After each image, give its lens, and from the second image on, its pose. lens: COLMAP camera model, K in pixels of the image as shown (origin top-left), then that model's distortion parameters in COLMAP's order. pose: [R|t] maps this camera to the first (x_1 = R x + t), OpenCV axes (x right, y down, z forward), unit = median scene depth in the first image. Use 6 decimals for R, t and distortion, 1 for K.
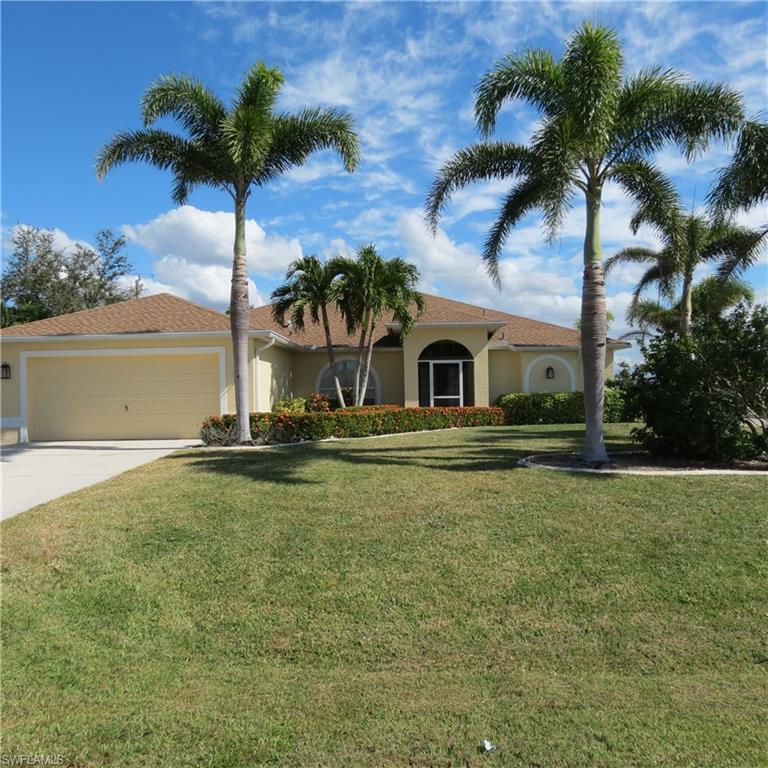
lens RADIAL K [[761.9, 0, 383.2], [0, 761.9, 385.3], [0, 0, 1]] dist [-0.030816, 0.000000]
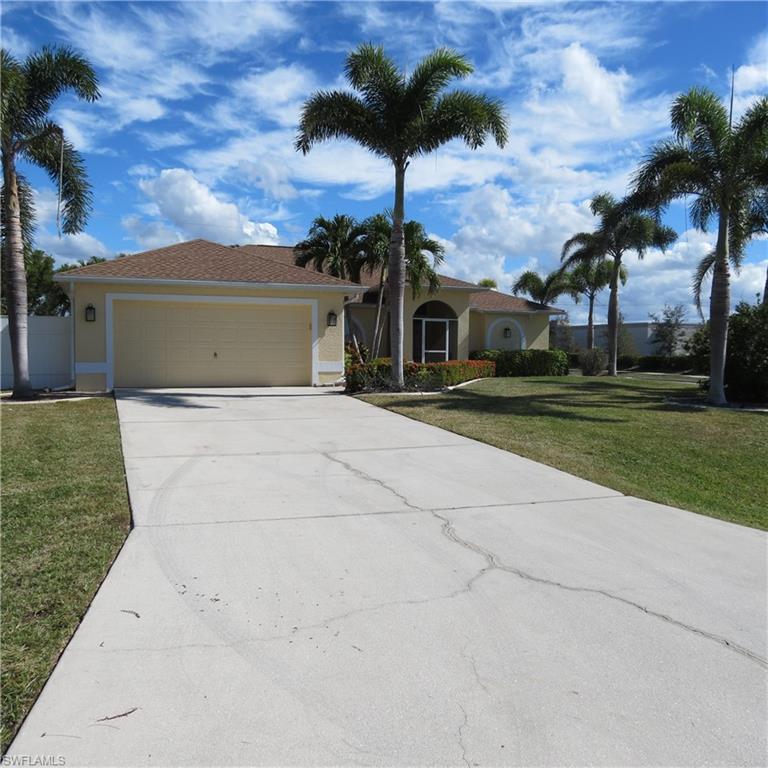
lens RADIAL K [[761.9, 0, 385.9], [0, 761.9, 383.7], [0, 0, 1]] dist [-0.030816, 0.000000]
pose [[0.919564, 0.007929, 0.392861, -0.427502], [-0.031301, 0.998097, 0.053122, 0.005644], [-0.391692, -0.061146, 0.918062, -0.011003]]
